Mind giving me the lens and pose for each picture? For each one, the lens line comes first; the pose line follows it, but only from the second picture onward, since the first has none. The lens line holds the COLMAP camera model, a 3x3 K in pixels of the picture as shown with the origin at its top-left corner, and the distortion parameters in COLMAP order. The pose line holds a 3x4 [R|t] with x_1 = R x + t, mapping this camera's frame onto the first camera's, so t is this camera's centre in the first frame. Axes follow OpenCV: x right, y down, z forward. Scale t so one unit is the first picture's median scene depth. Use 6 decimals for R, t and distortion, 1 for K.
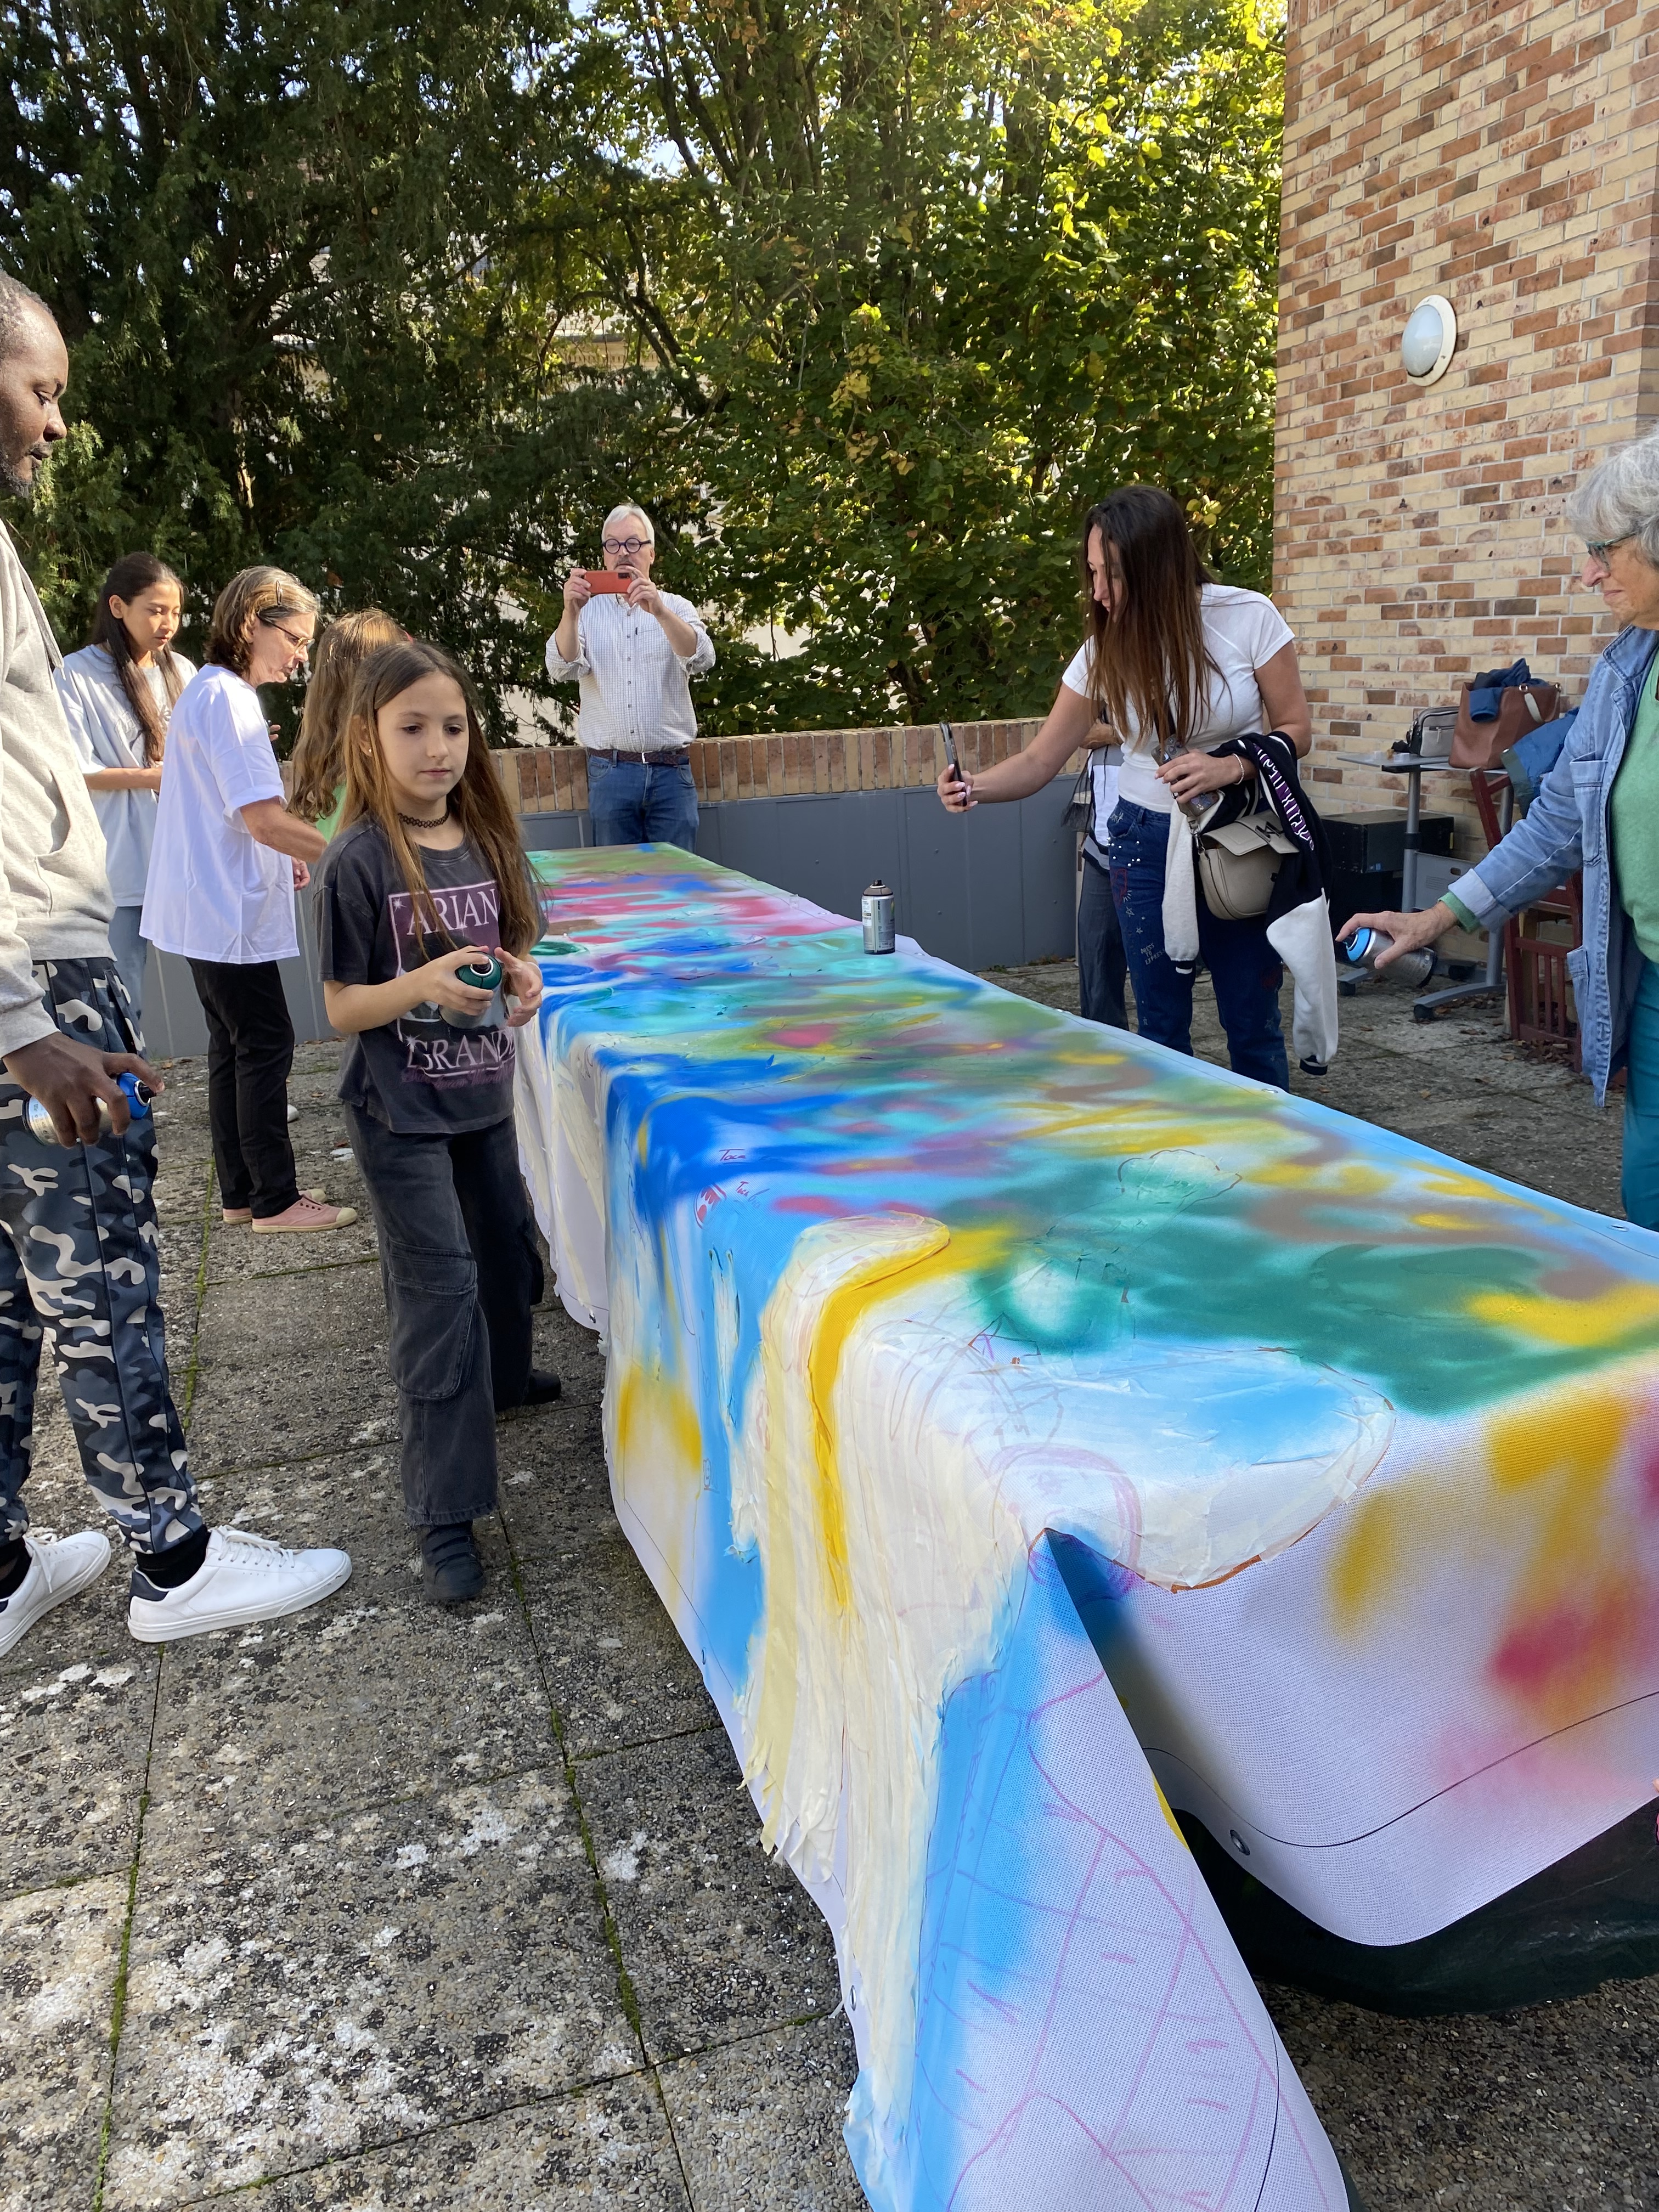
lens RADIAL K [[1716.0, 0, 830.3], [0, 1716.0, 1105.8], [0, 0, 1]] dist [-0.004919, -0.006419]
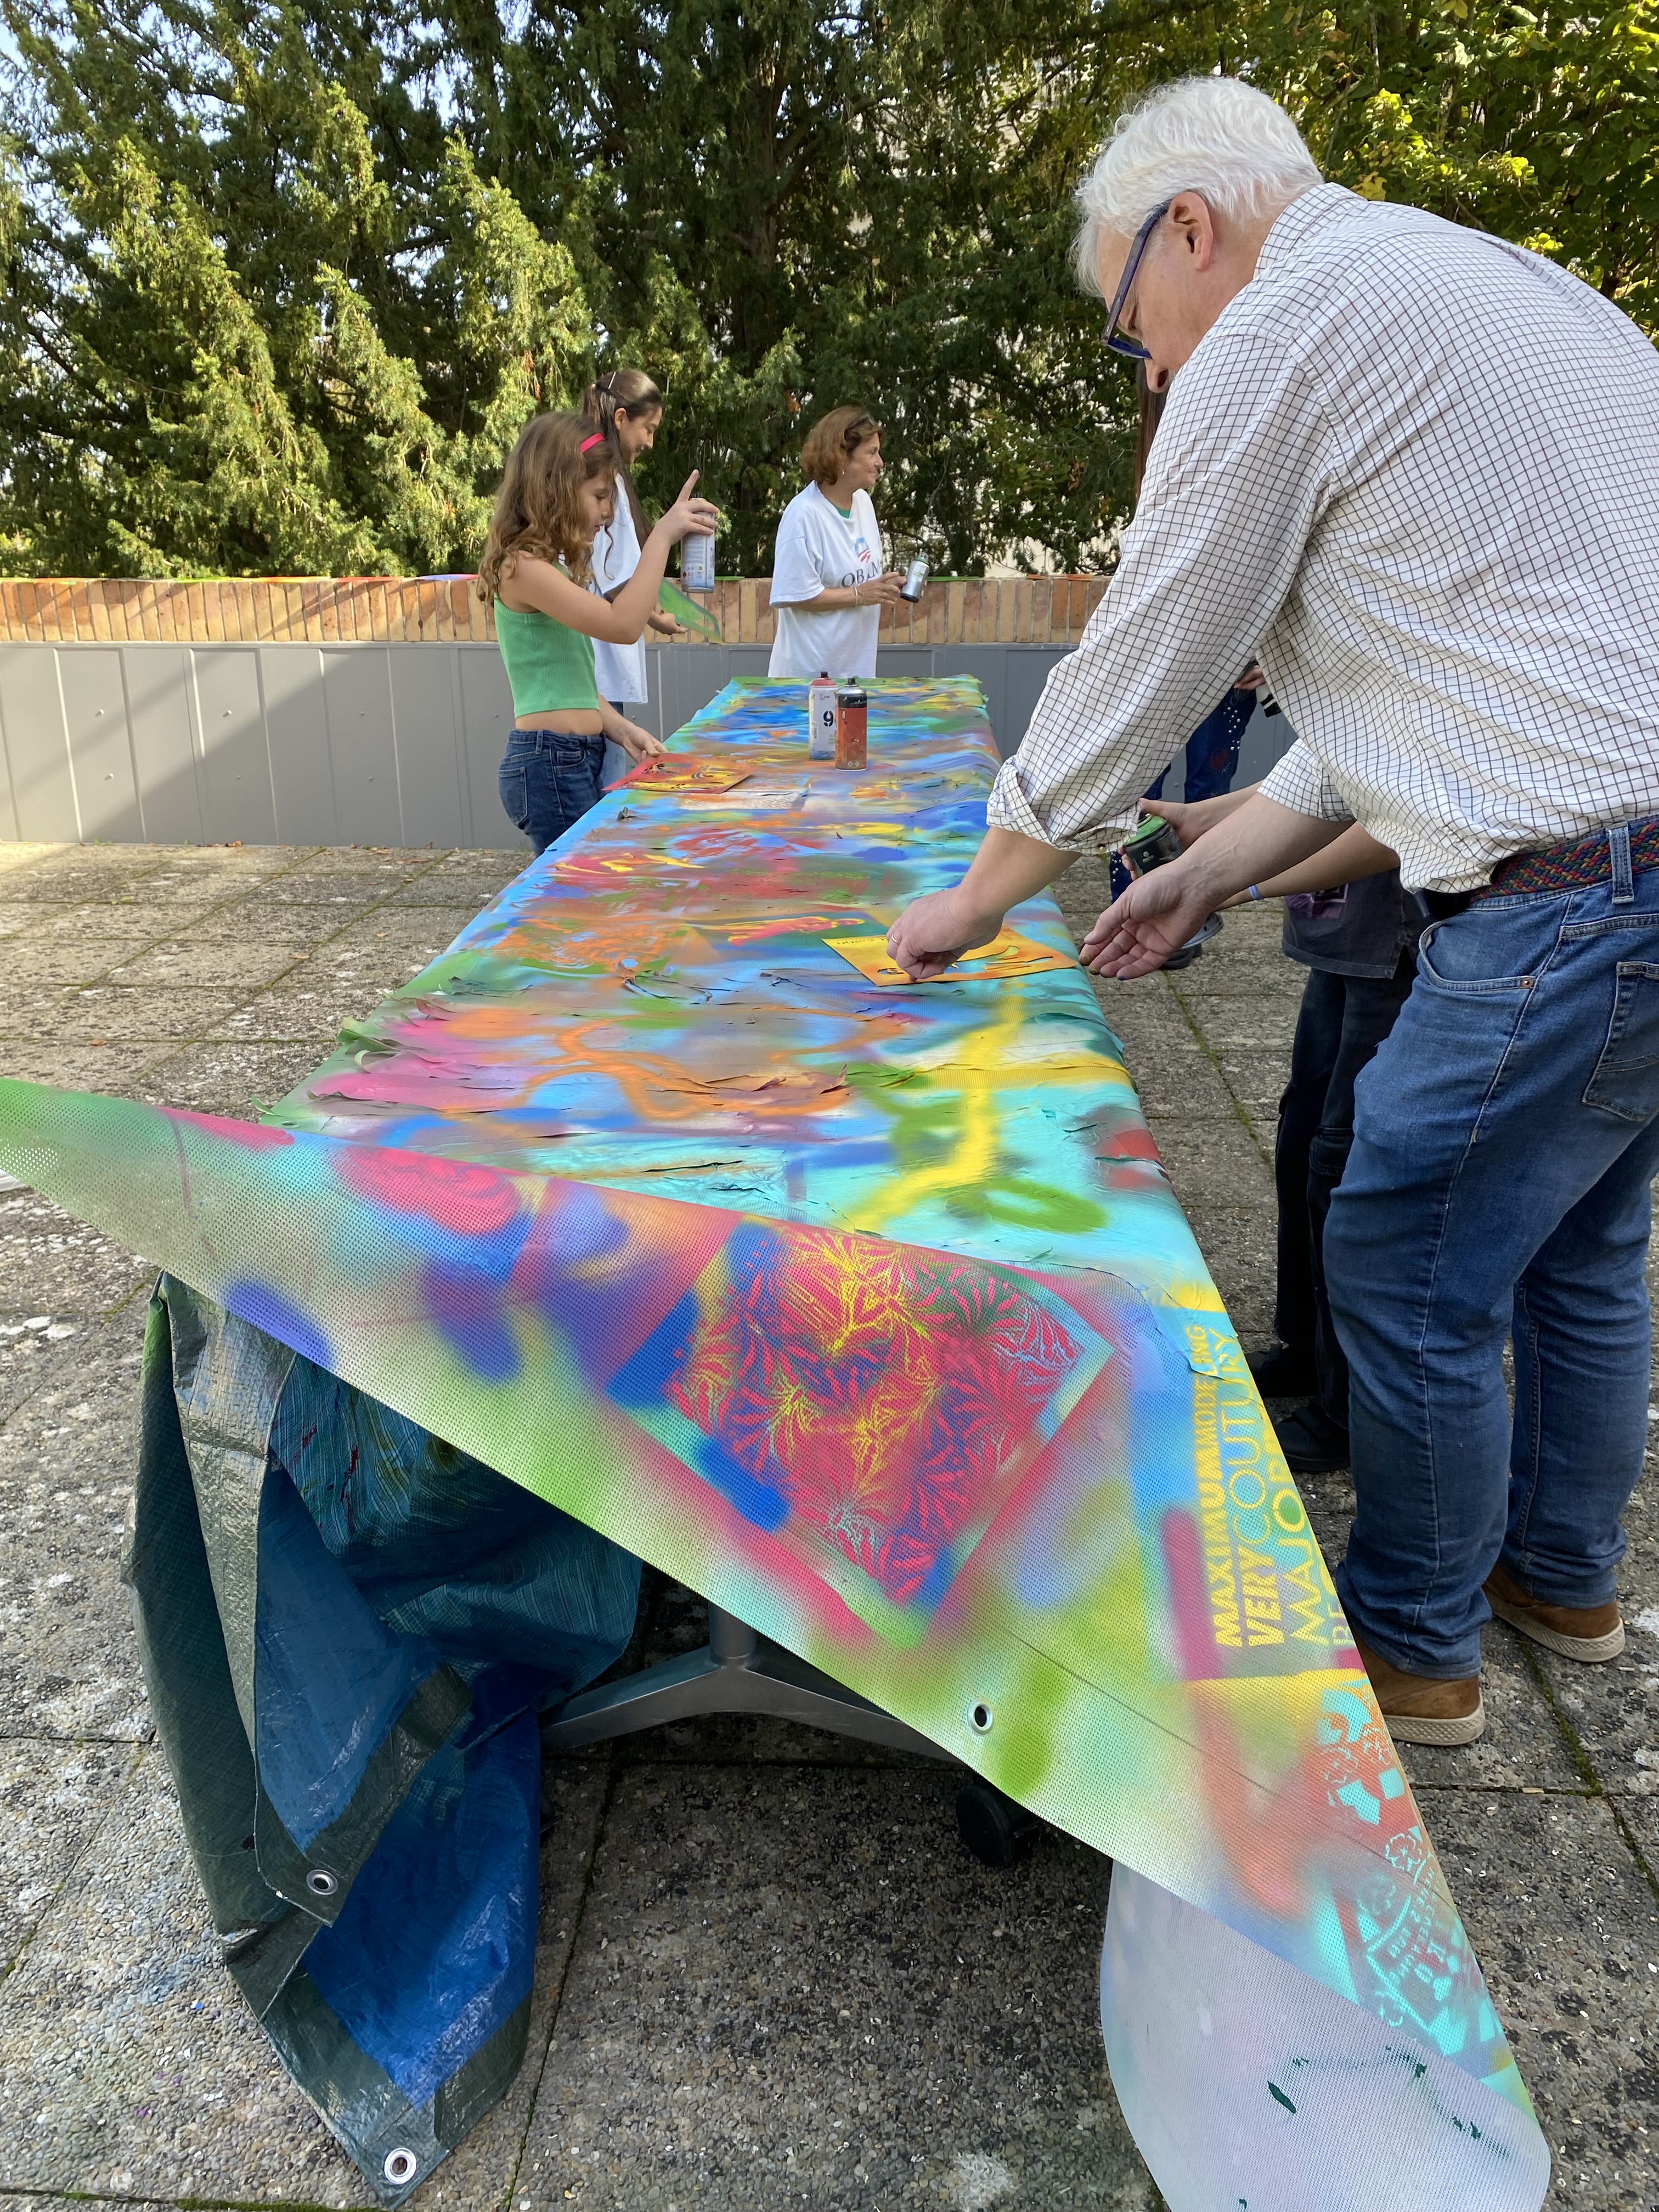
lens RADIAL K [[1716.0, 0, 829.9], [0, 1716.0, 1105.6], [0, 0, 1]] dist [-0.004919, -0.006419]
pose [[0.927501, 0.159551, -0.338062, 0.461702], [-0.131868, 0.985850, 0.103489, -0.004341], [0.349790, -0.051407, 0.935417, 0.120615]]
